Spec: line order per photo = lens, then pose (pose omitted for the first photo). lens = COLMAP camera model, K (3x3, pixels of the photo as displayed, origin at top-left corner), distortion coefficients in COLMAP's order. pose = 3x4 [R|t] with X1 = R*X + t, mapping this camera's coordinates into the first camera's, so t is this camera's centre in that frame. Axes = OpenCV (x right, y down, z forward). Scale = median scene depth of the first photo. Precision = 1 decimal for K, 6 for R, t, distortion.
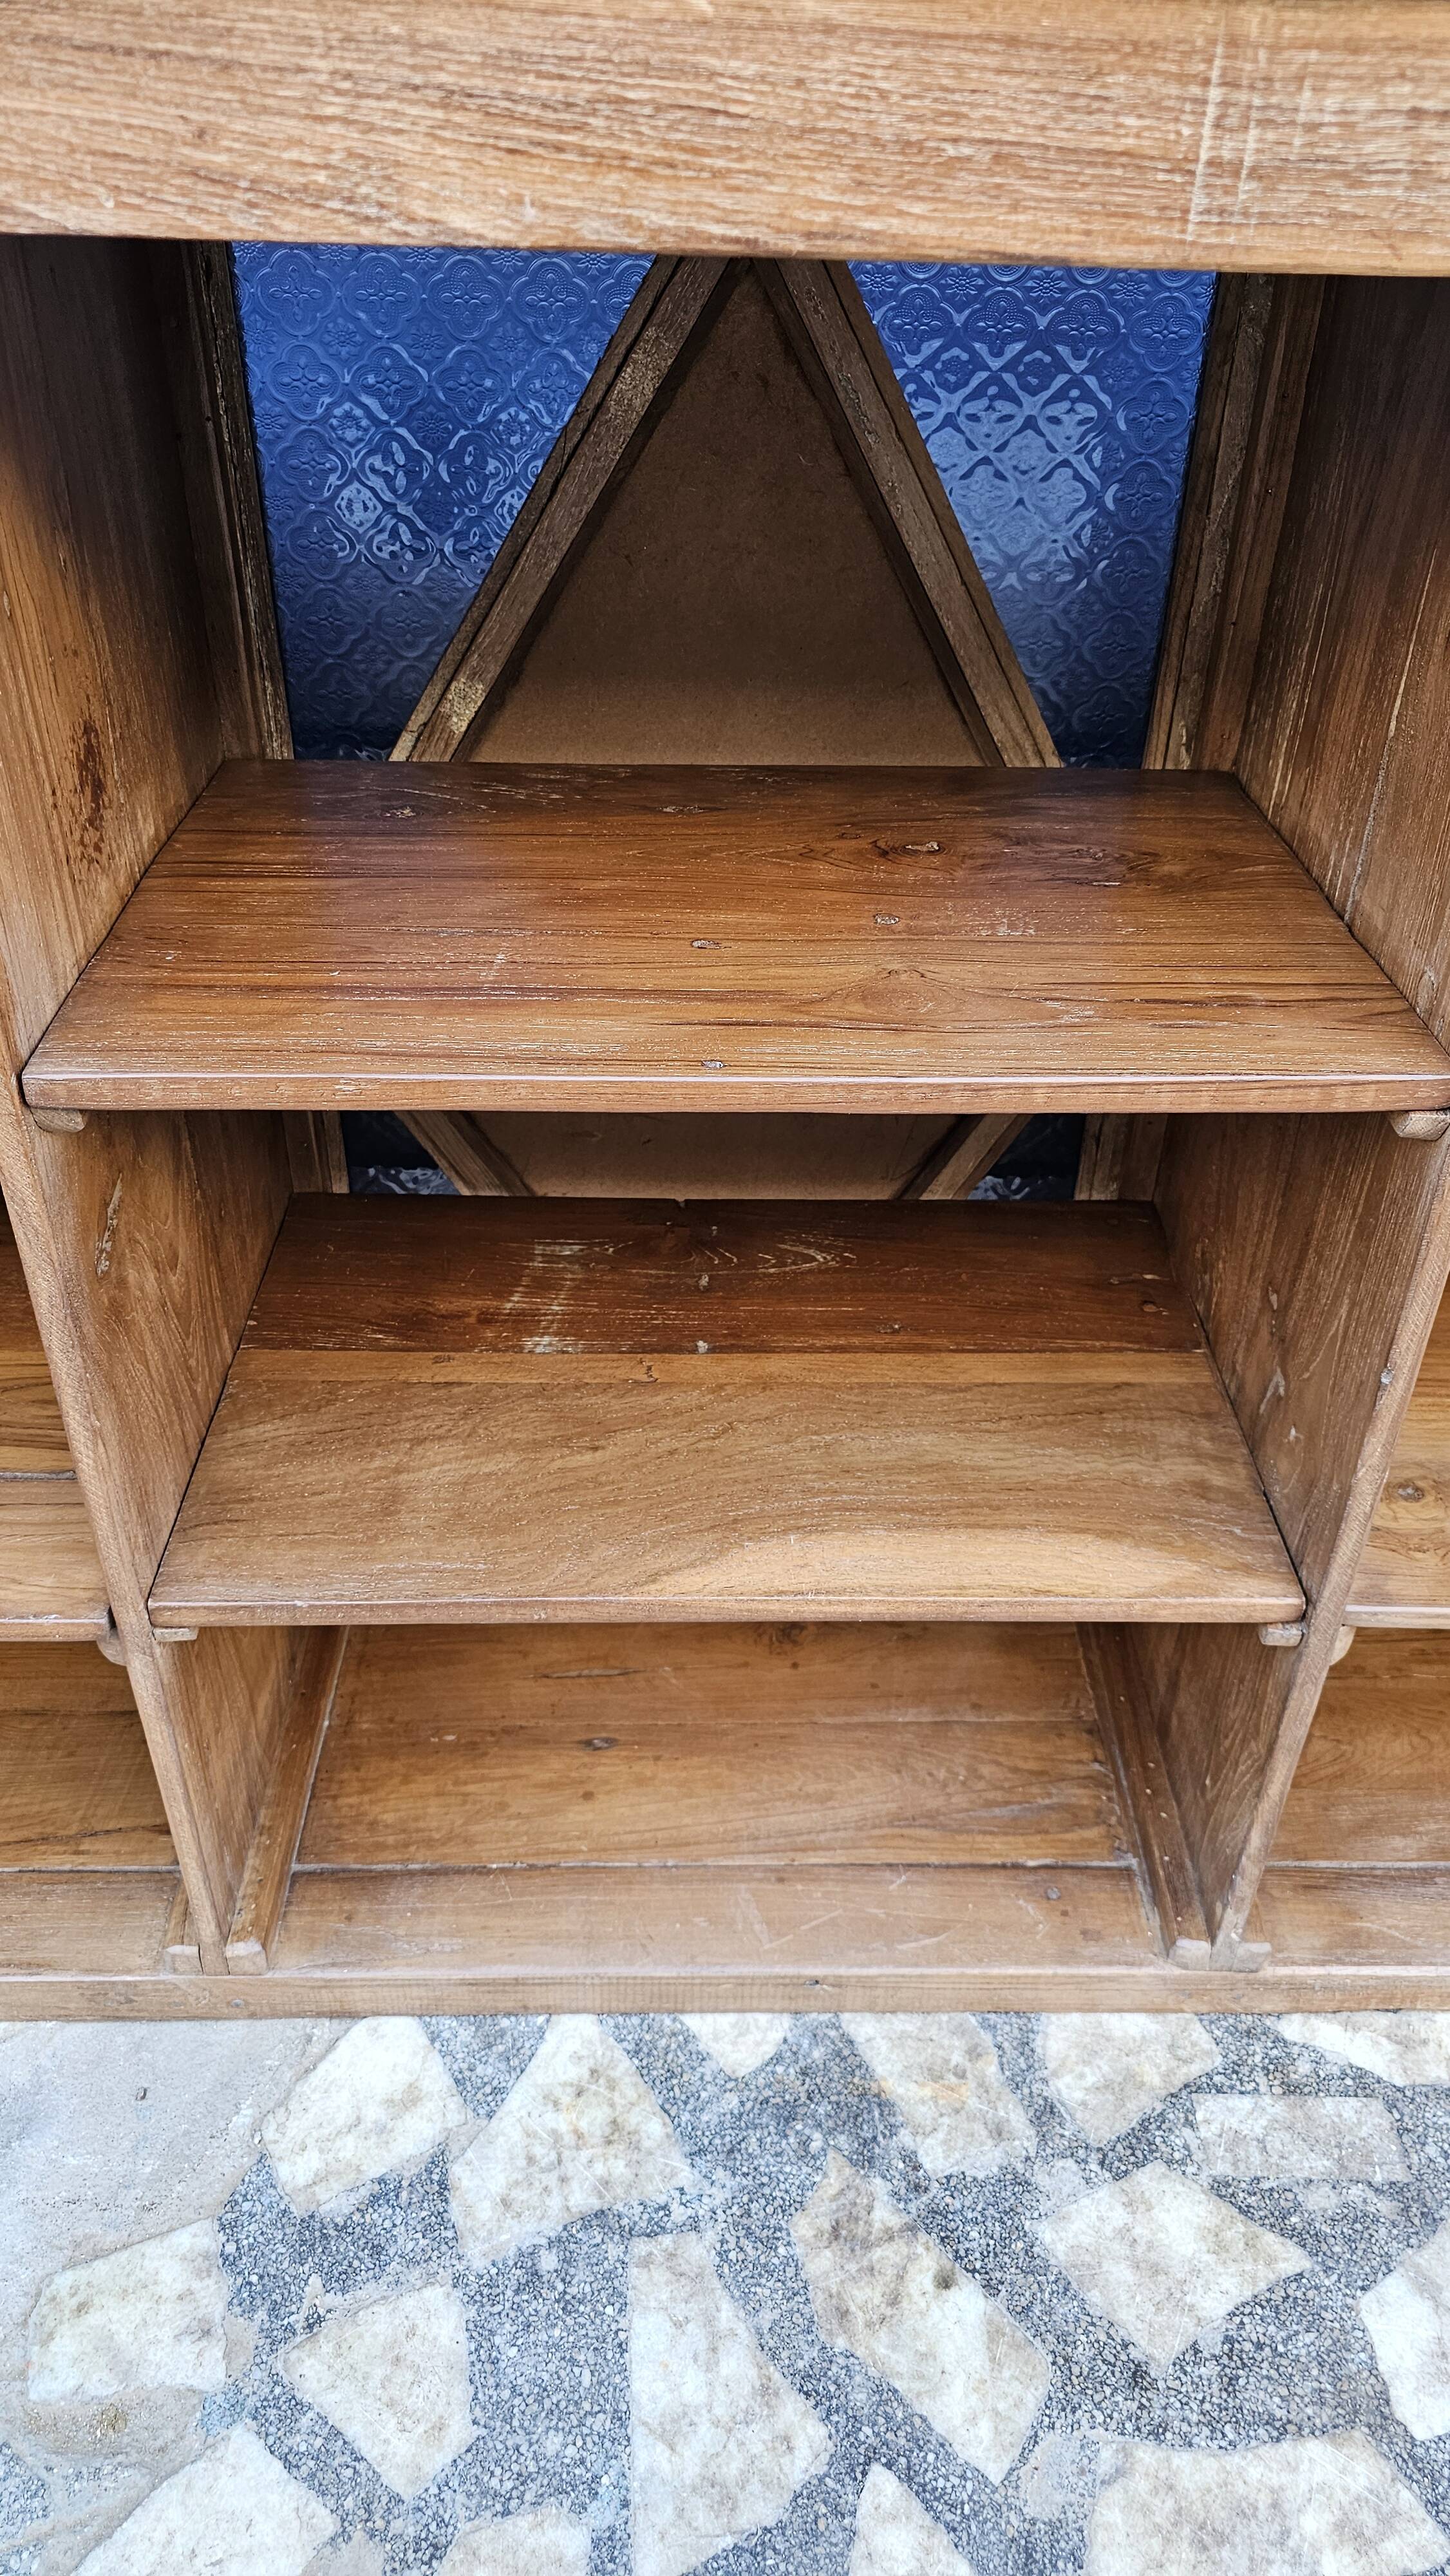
lens RADIAL K [[1740.1, 0, 737.0], [0, 1740.1, 1284.0], [0, 0, 1]] dist [0.049507, -0.045551]
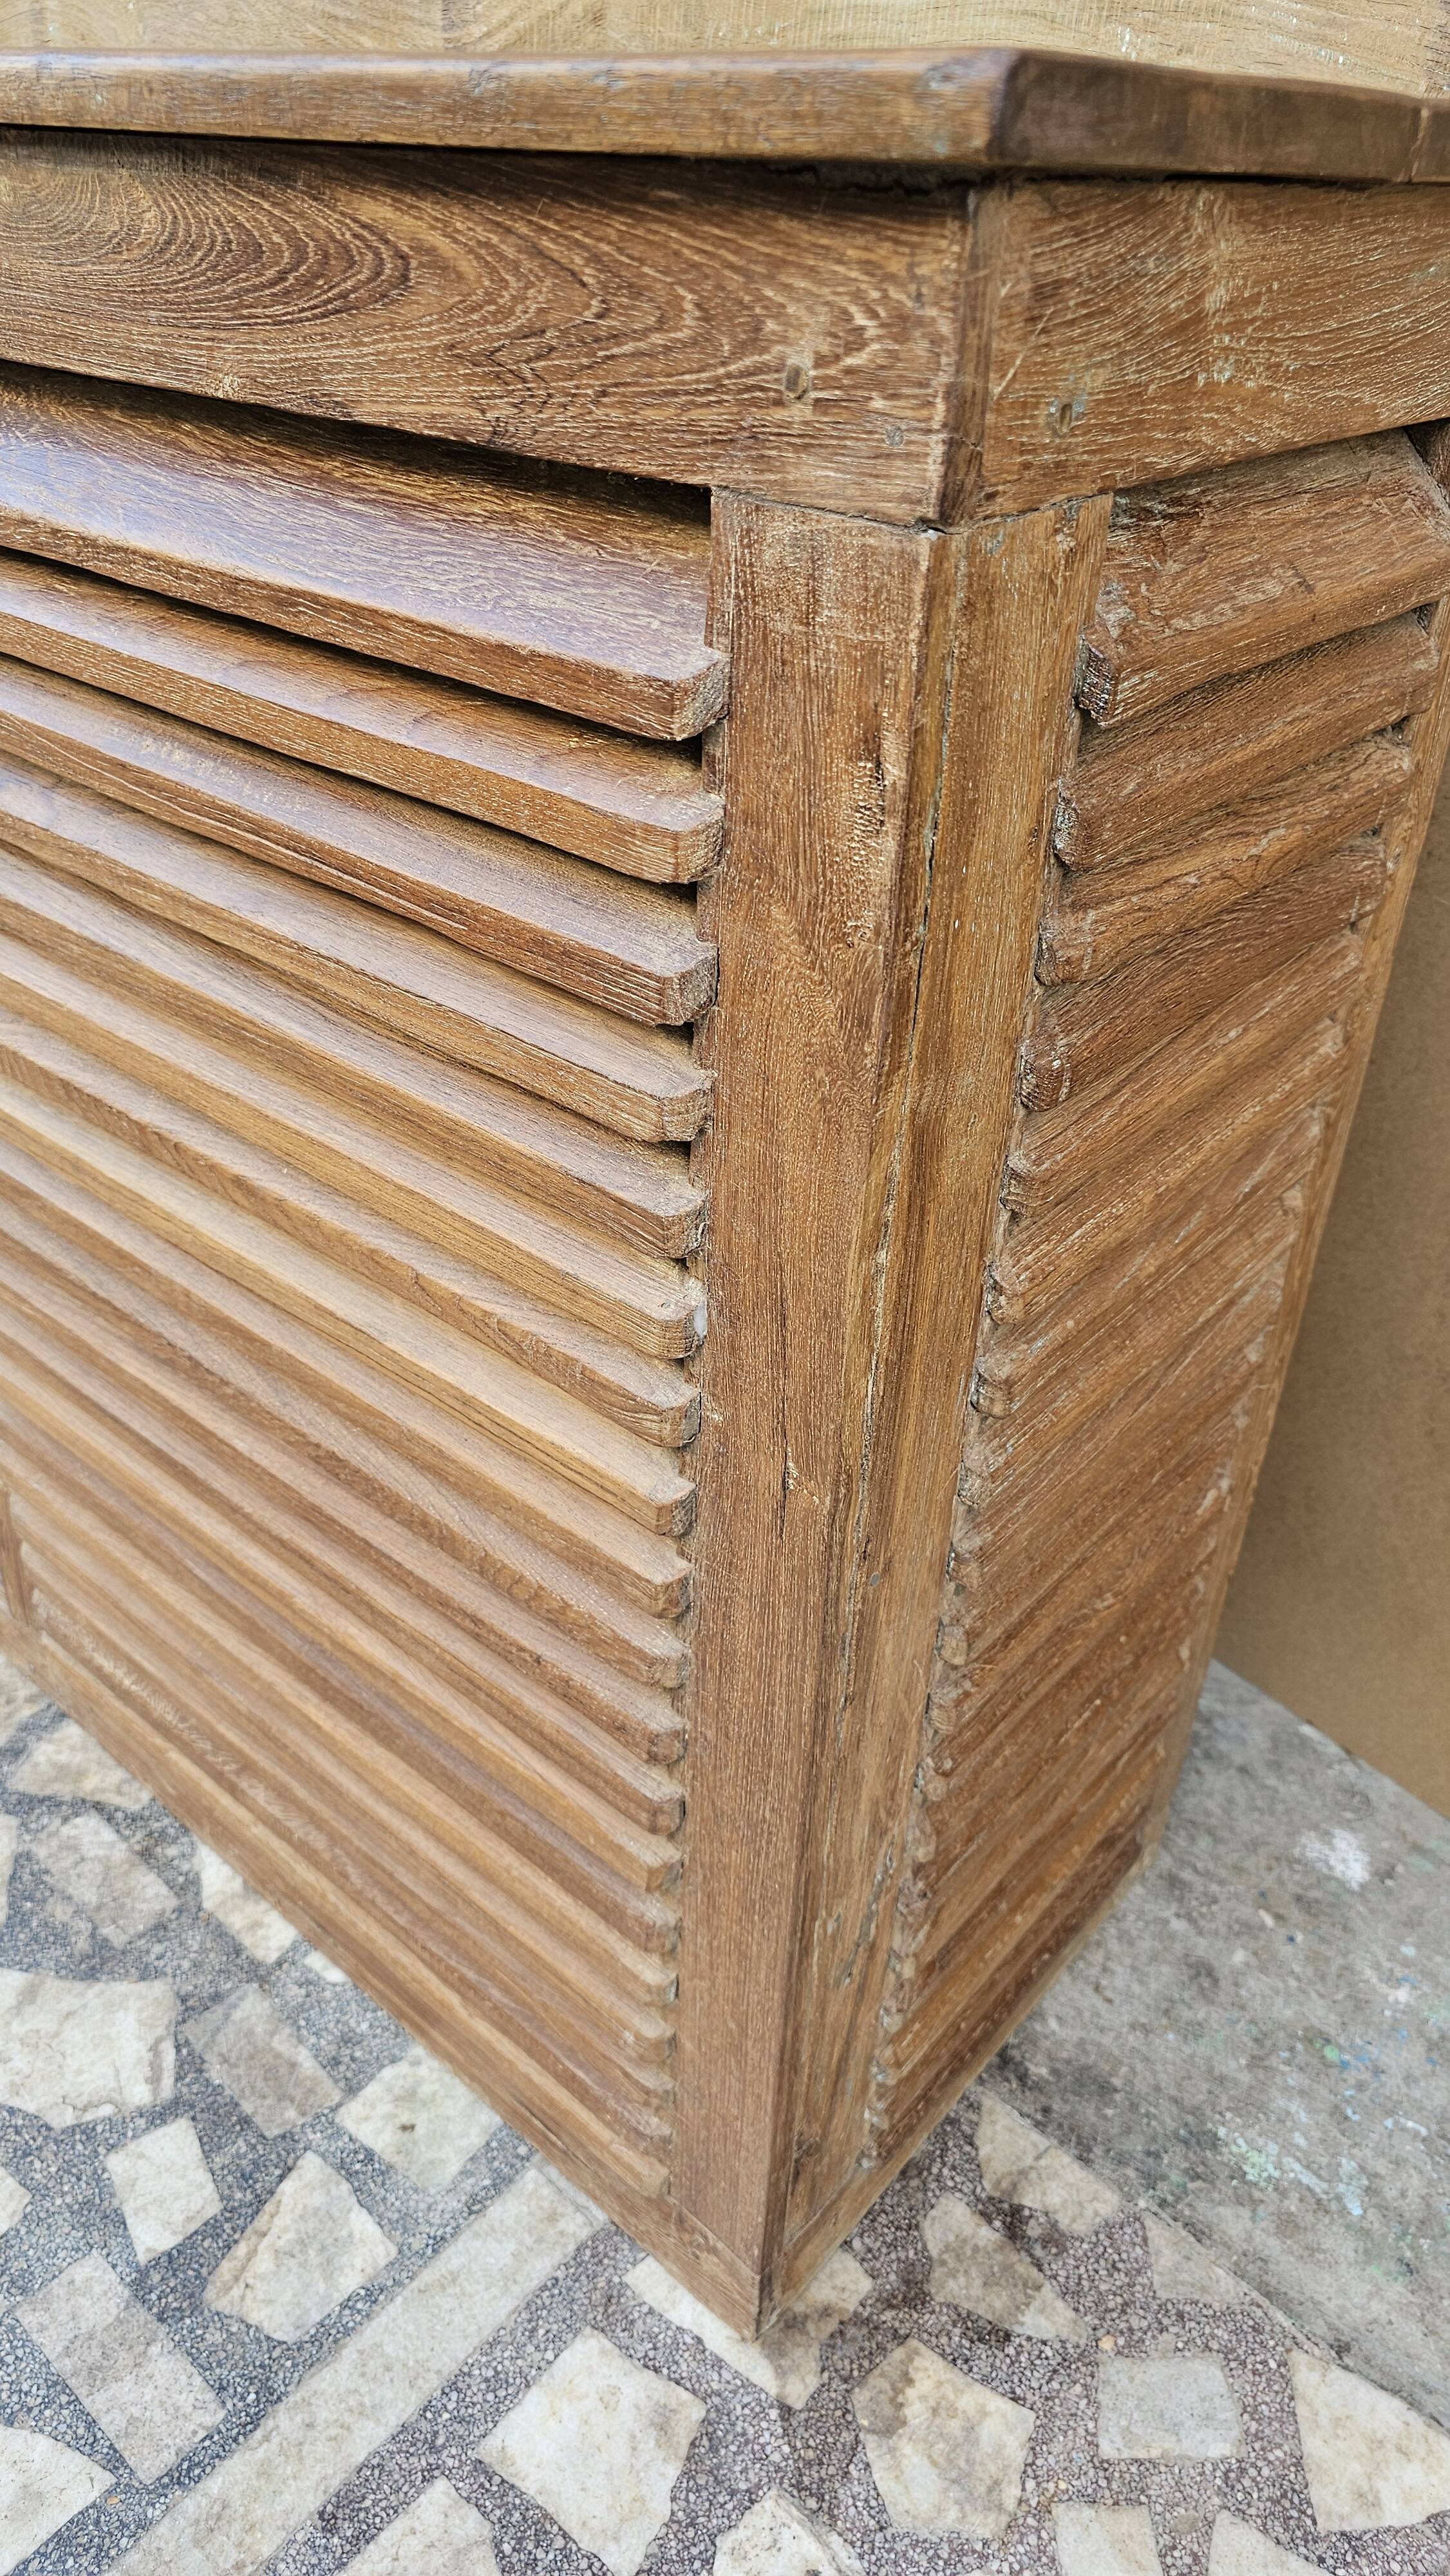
lens RADIAL K [[1740.1, 0, 725.0], [0, 1740.1, 1282.9], [0, 0, 1]] dist [0.049507, -0.045551]
pose [[0.733354, 0.370836, -0.569800, 1.185360], [-0.393363, 0.915041, 0.089251, -0.159871], [0.554488, 0.158686, 0.816922, 0.199425]]
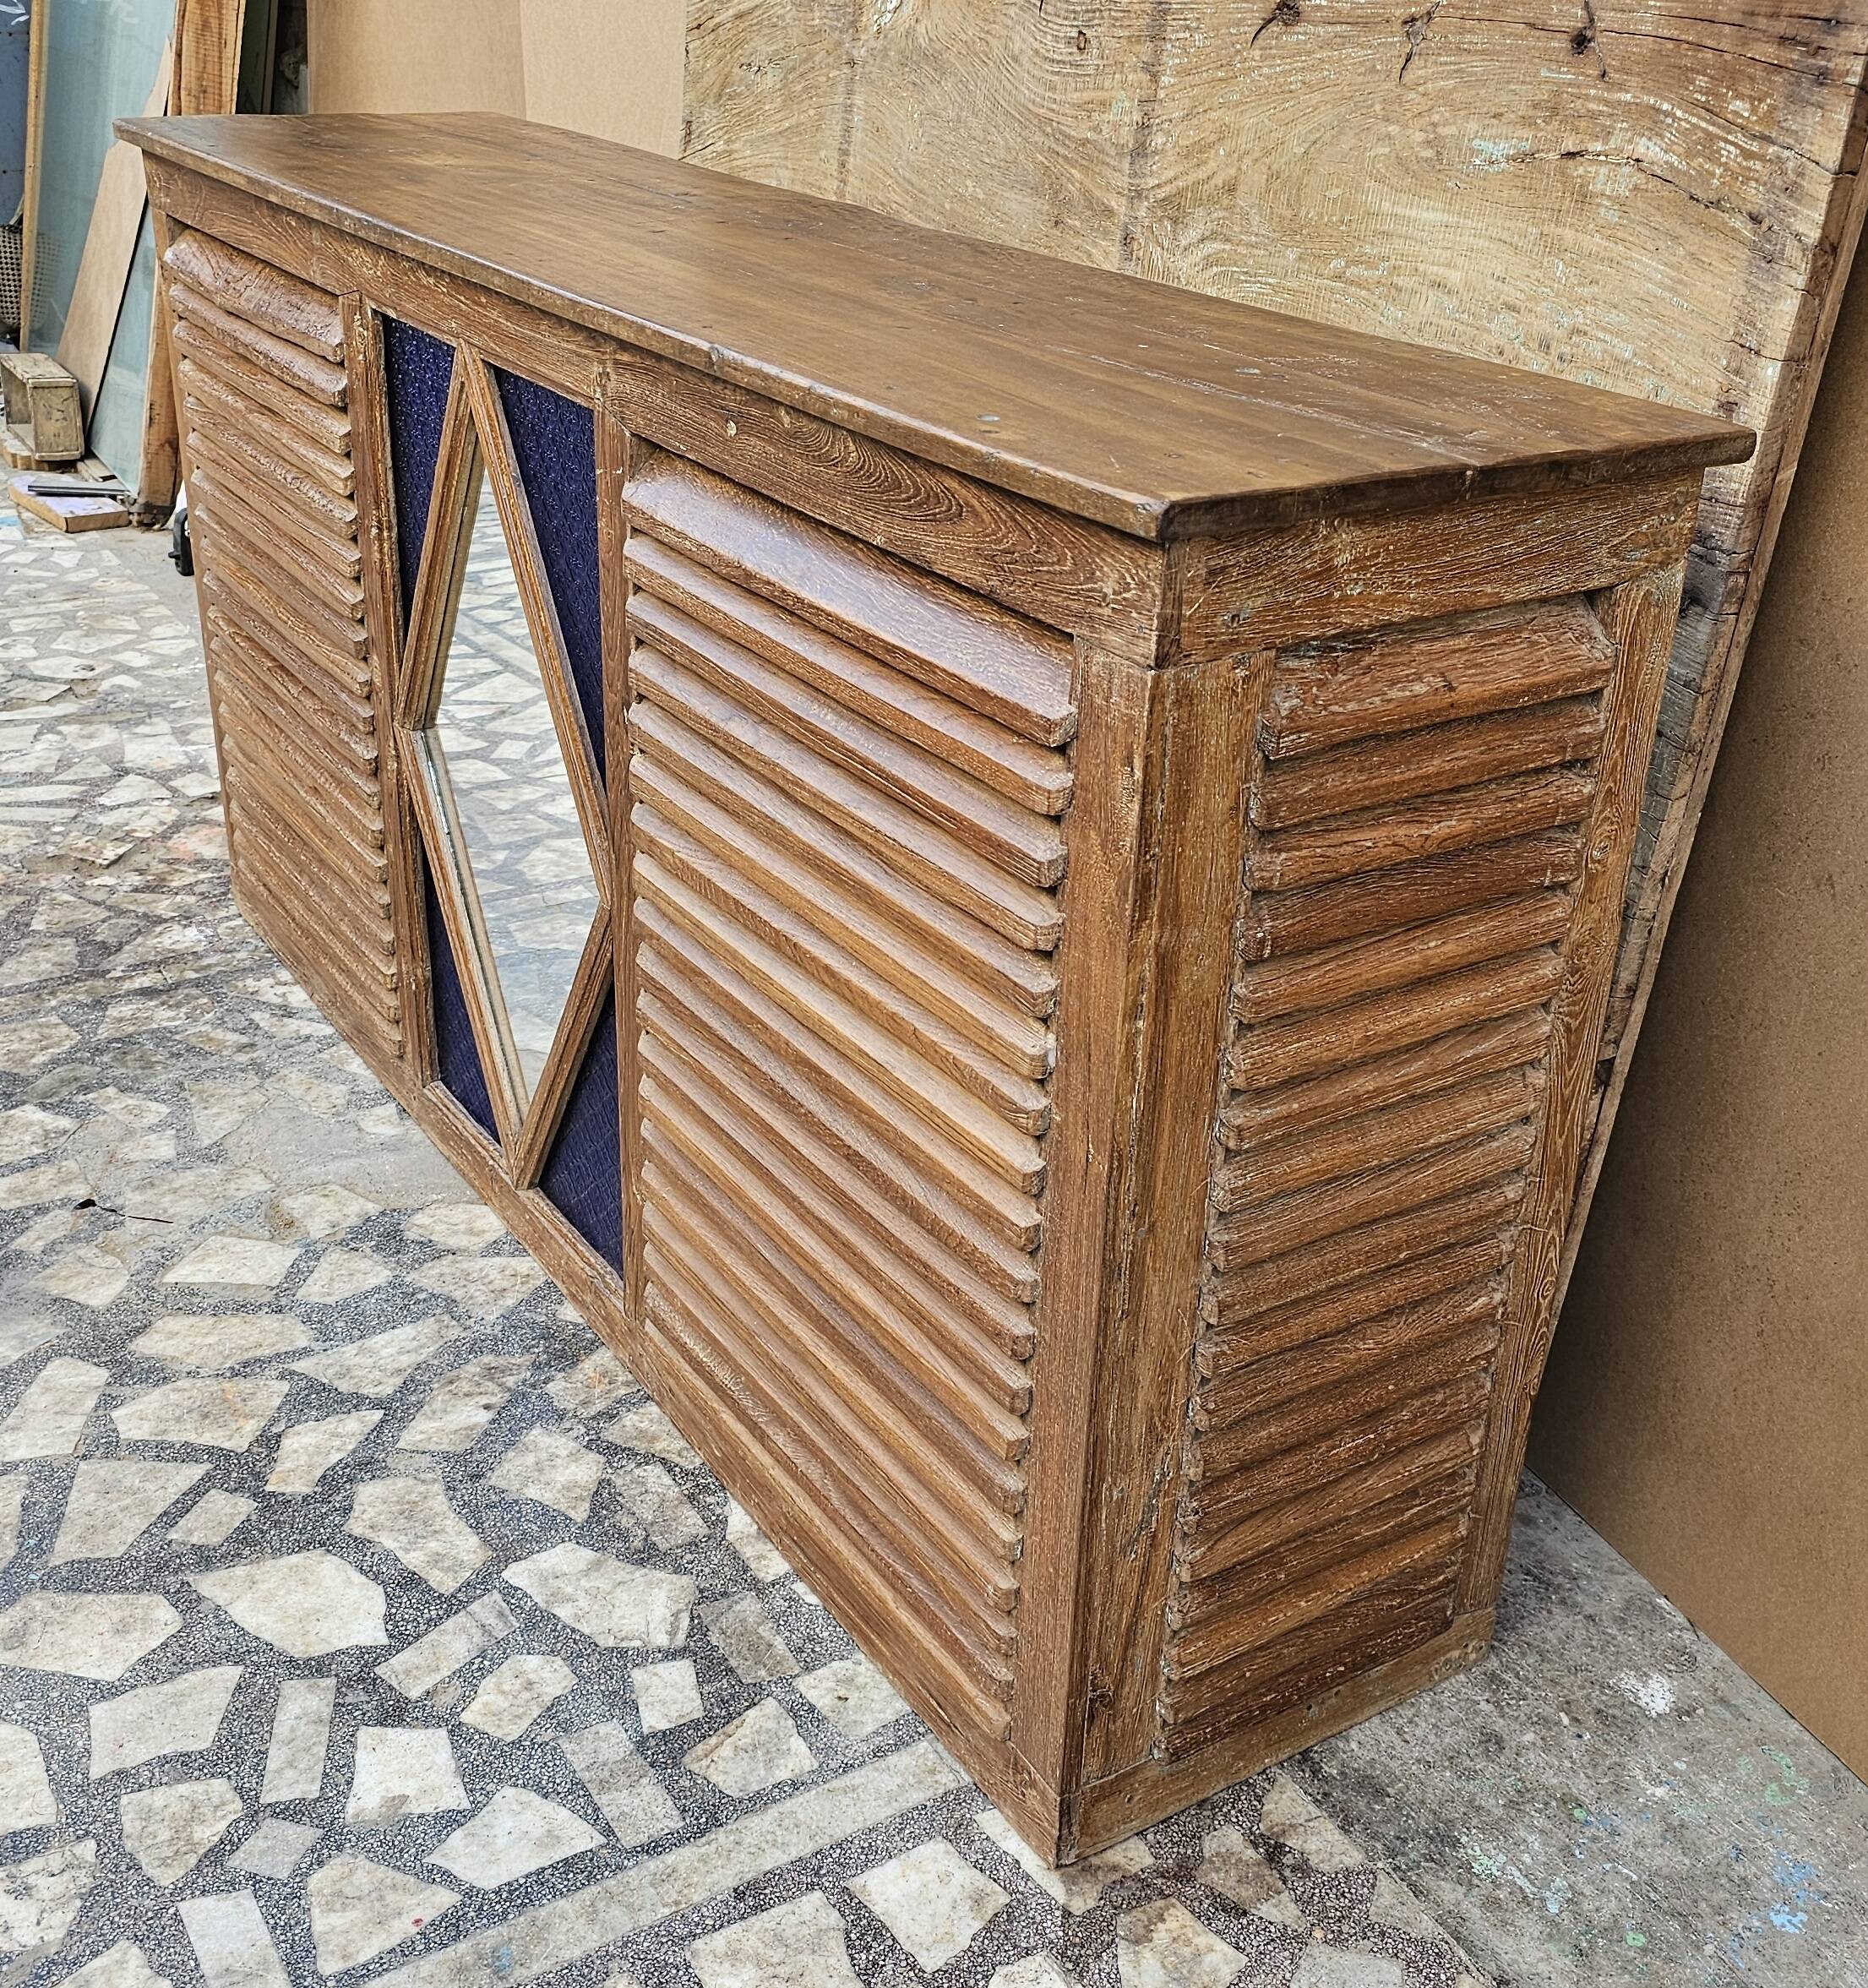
lens RADIAL K [[2256.6, 0, 978.9], [0, 2256.6, 993.3], [0, 0, 1]] dist [0.049278, 0.000000]
pose [[0.521673, 0.368367, -0.769522, 1.897618], [-0.500531, 0.862584, 0.073596, -0.205499], [0.690888, 0.346777, 0.634366, -0.249790]]
